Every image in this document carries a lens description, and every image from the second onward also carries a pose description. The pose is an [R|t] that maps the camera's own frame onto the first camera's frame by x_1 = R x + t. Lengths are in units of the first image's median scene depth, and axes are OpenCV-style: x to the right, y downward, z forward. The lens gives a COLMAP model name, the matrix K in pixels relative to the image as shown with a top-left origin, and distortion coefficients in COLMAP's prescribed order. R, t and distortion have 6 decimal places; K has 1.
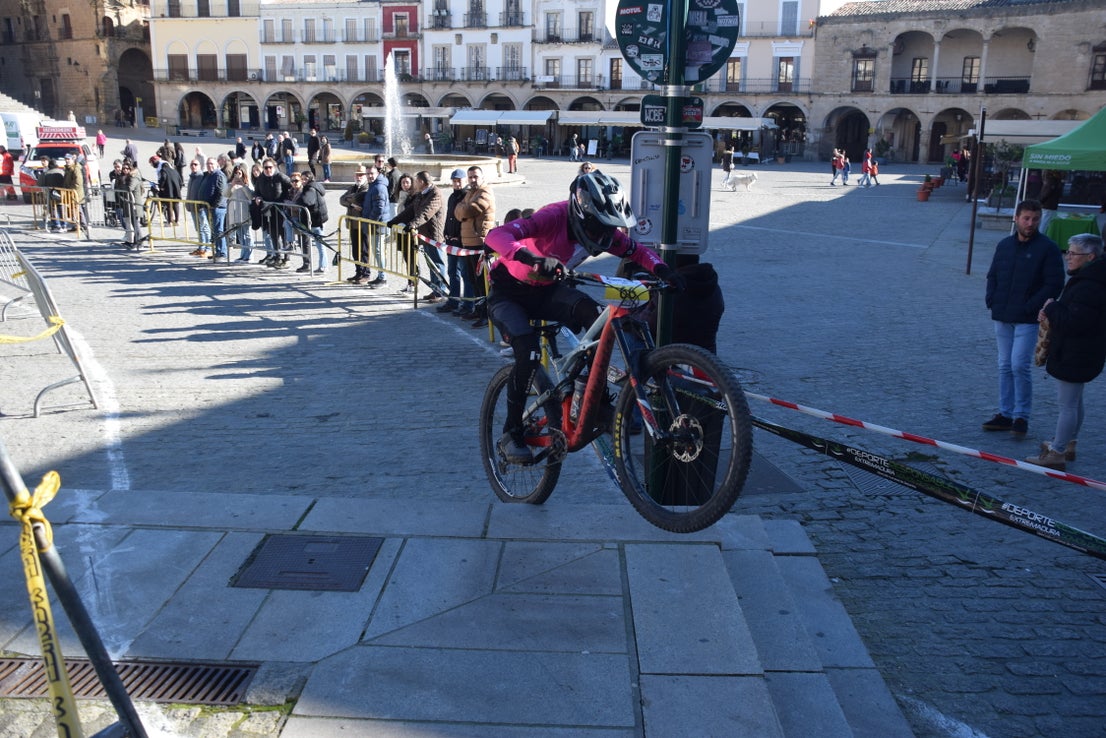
lens RADIAL K [[907.0, 0, 553.9], [0, 907.0, 367.9], [0, 0, 1]] dist [-0.122222, 0.132765]
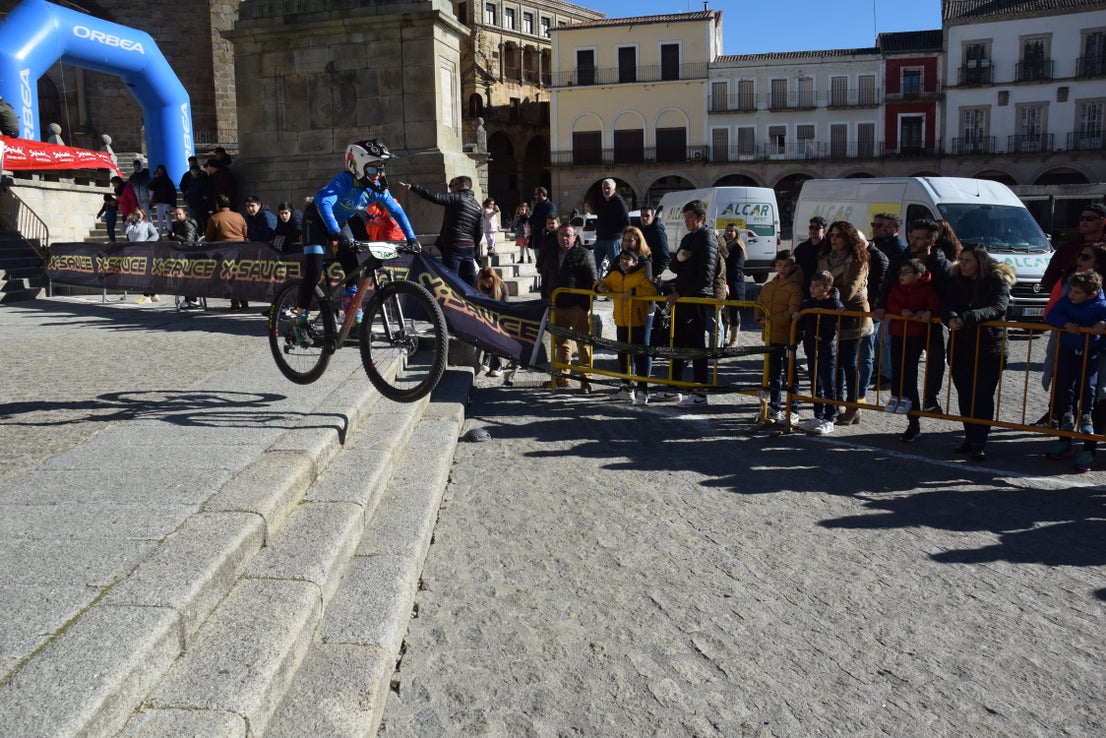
lens RADIAL K [[865.2, 0, 550.2], [0, 865.2, 382.8], [0, 0, 1]] dist [-0.161762, 0.115869]
pose [[0.994872, -0.023788, -0.098306, -0.402908], [0.014014, 0.994994, -0.098948, -0.068858], [0.100168, 0.097063, 0.990225, 0.299199]]
